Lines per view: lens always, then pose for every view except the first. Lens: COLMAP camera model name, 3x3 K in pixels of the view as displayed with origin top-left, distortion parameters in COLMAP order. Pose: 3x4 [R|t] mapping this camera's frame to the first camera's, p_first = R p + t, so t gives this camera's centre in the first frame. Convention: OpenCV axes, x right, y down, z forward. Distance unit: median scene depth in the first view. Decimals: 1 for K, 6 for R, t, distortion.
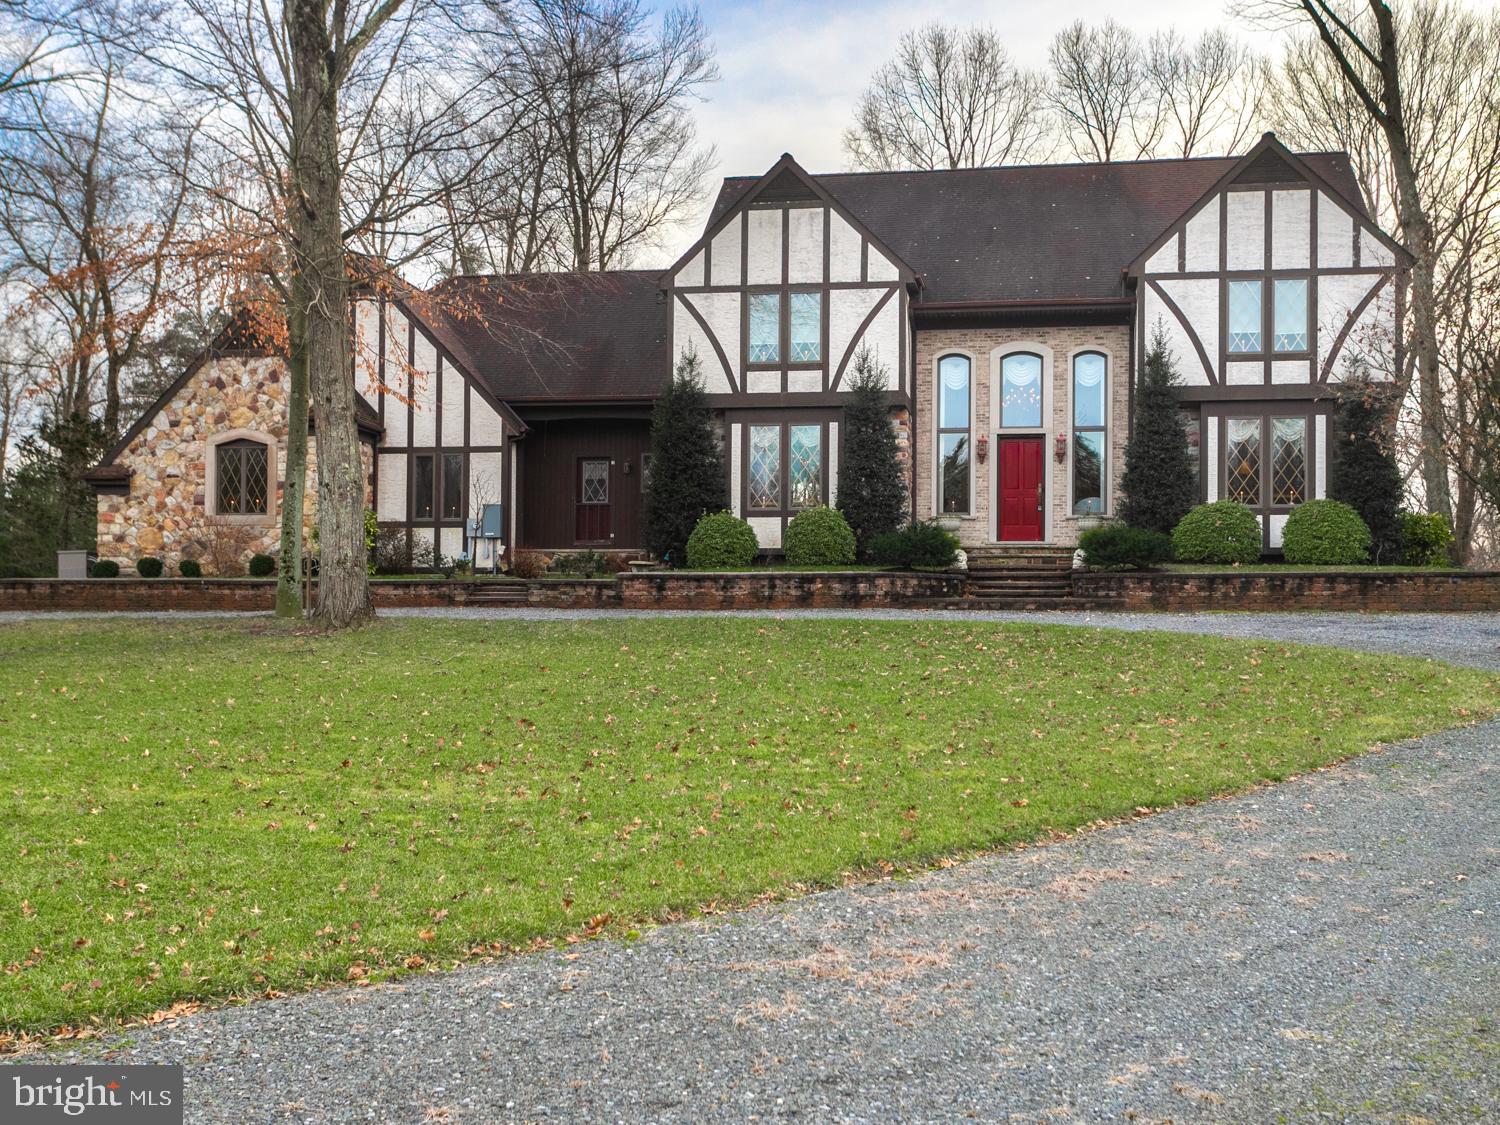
lens RADIAL K [[1753.8, 0, 750.0], [0, 1753.8, 562.5], [0, 0, 1]] dist [0.027172, -0.038512]
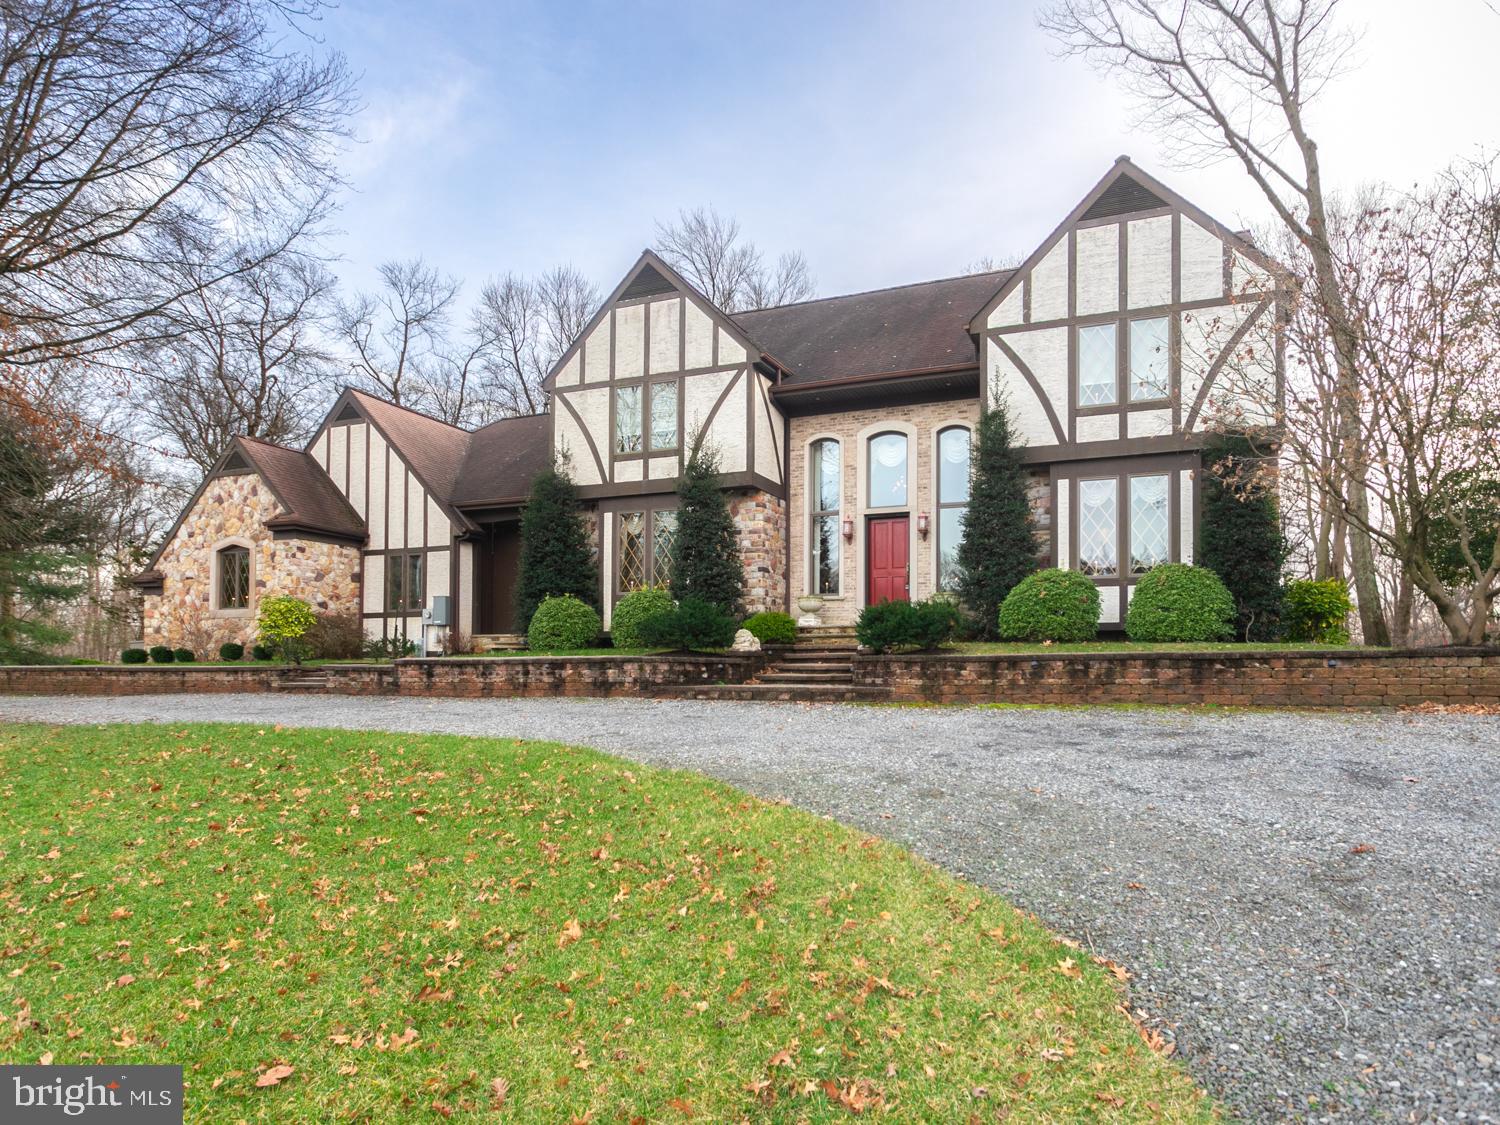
lens RADIAL K [[953.1, 0, 777.1], [0, 953.1, 649.6], [0, 0, 1]] dist [-0.005026, 0.000741]
pose [[0.978433, -0.009909, -0.206324, 0.210723], [0.011926, 0.999892, 0.008539, -0.000909], [0.206218, -0.010816, 0.978446, 0.467632]]
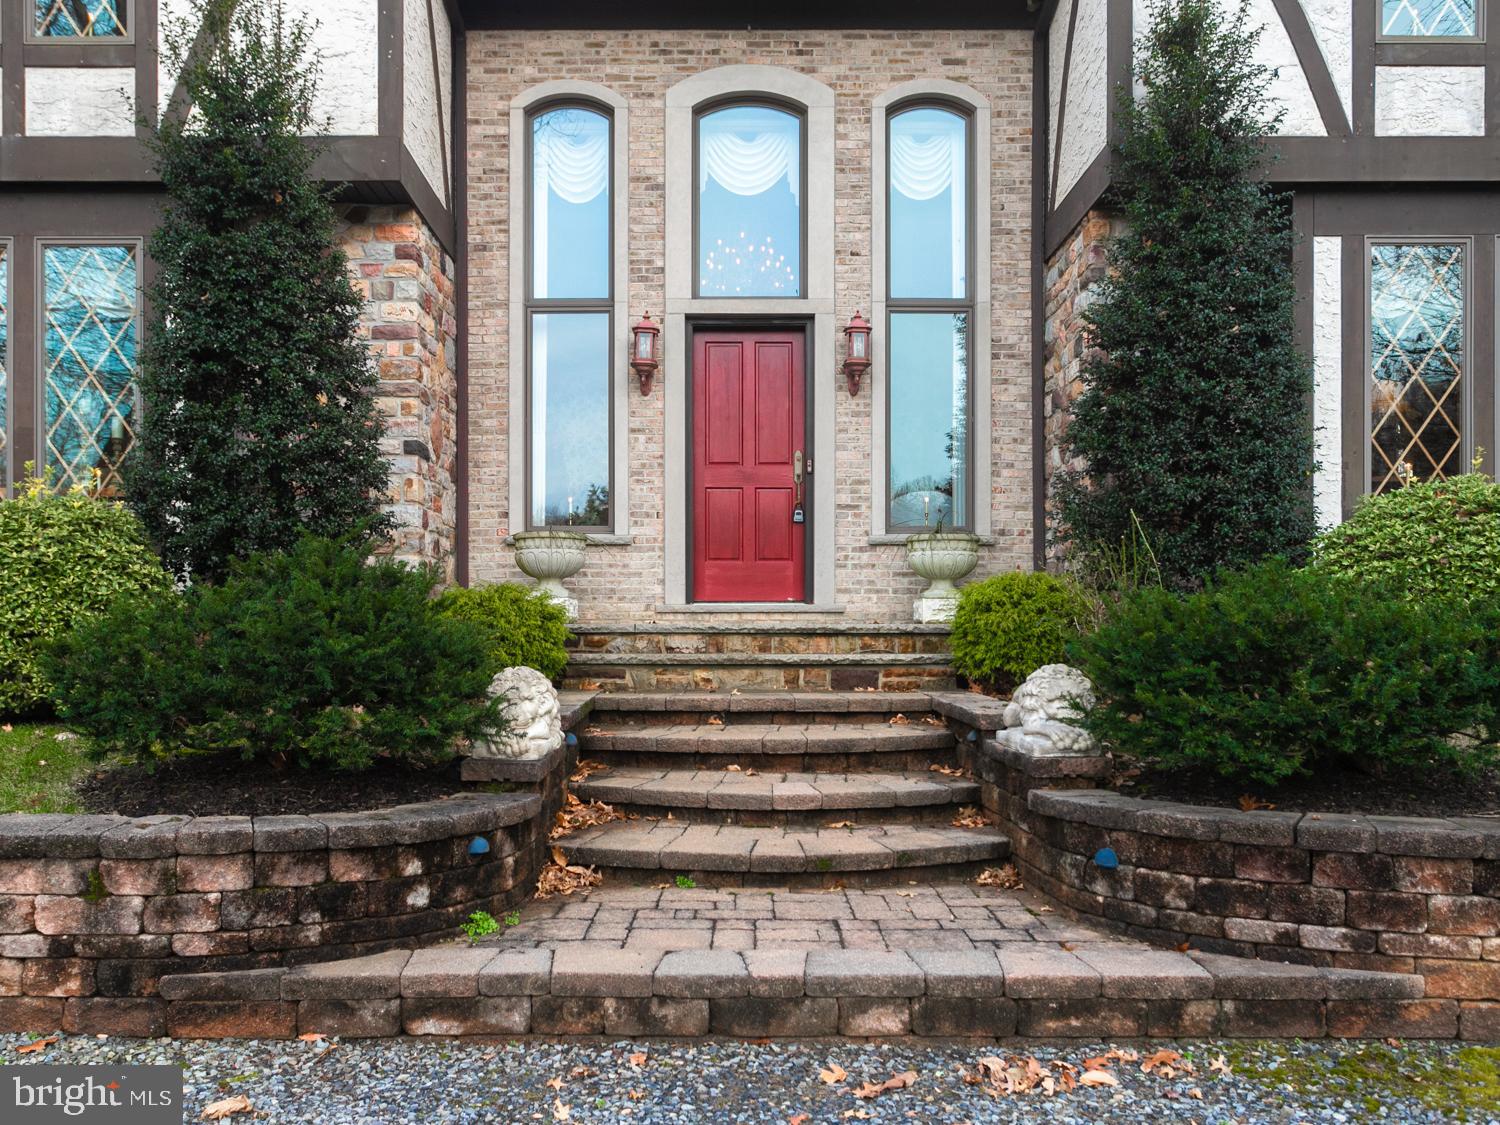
lens RADIAL K [[1394.7, 0, 751.7], [0, 1394.7, 630.1], [0, 0, 1]] dist [0.001865, 0.004497]
pose [[0.982126, -0.006355, 0.188118, 0.101995], [0.001359, 0.999643, 0.026671, -0.014945], [-0.188221, -0.025938, 0.981784, 0.729281]]
